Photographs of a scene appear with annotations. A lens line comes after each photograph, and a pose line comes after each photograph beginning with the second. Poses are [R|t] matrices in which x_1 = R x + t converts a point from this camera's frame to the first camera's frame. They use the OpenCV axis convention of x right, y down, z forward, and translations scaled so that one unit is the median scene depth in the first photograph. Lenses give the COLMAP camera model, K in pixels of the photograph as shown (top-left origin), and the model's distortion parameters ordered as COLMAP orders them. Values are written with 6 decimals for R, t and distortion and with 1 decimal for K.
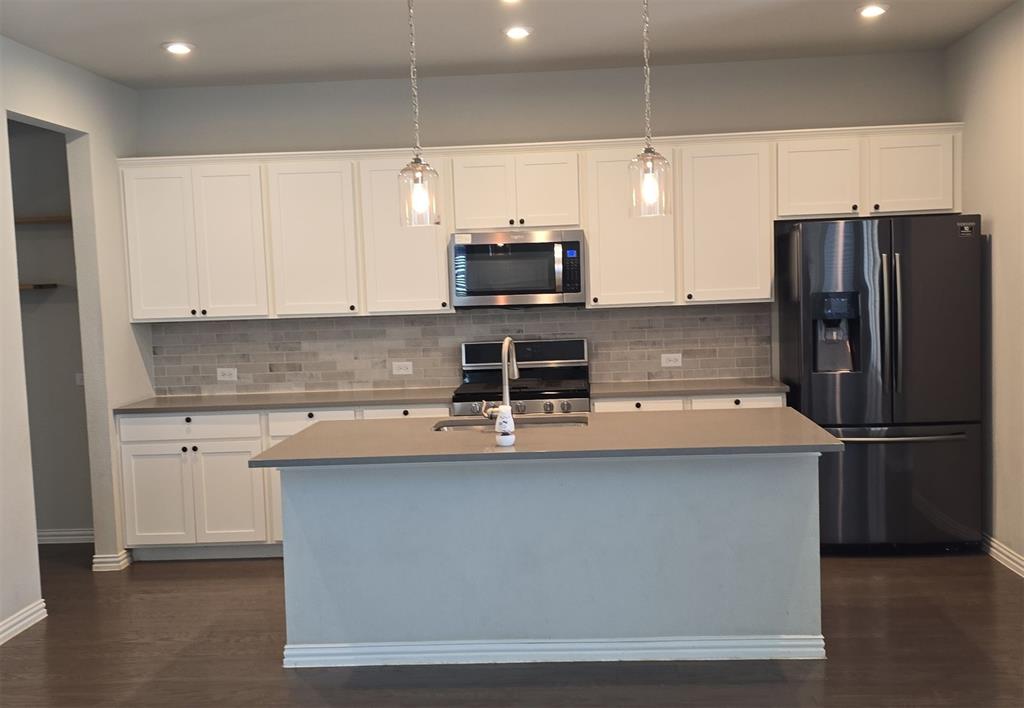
lens RADIAL K [[1145.6, 0, 511.3], [0, 1145.6, 351.1], [0, 0, 1]] dist [0.056623, 0.000000]
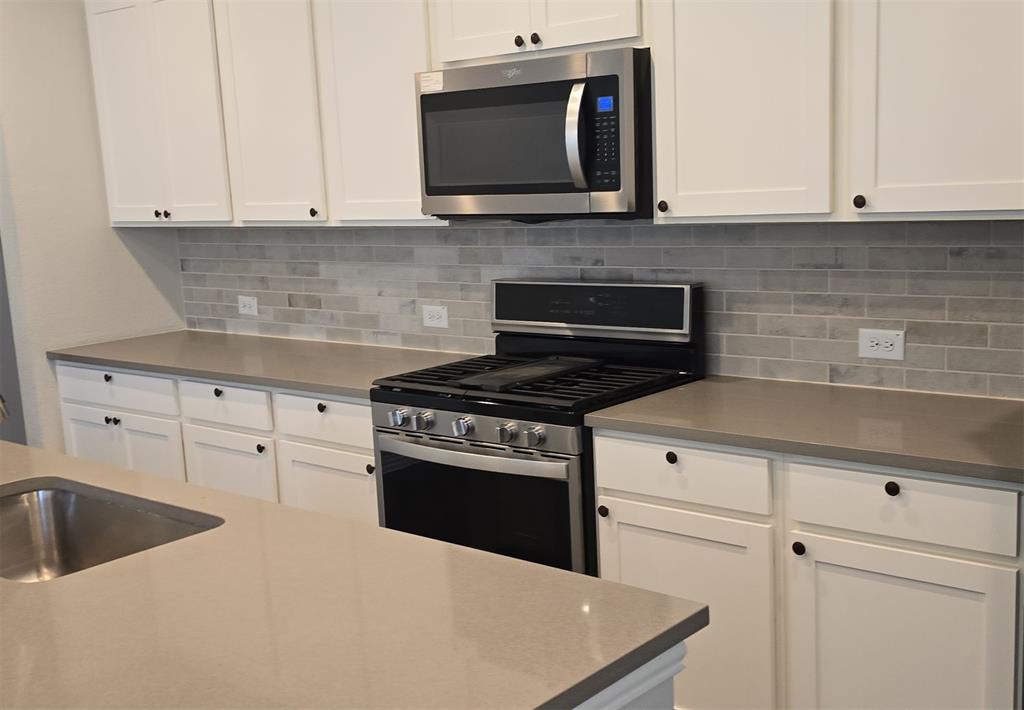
lens RADIAL K [[1145.6, 0, 513.3], [0, 1145.6, 363.0], [0, 0, 1]] dist [0.056623, 0.000000]
pose [[0.810898, 0.093734, -0.577632, 0.278629], [-0.021177, 0.991142, 0.131106, -0.039139], [0.584805, -0.094081, 0.805700, 0.561629]]
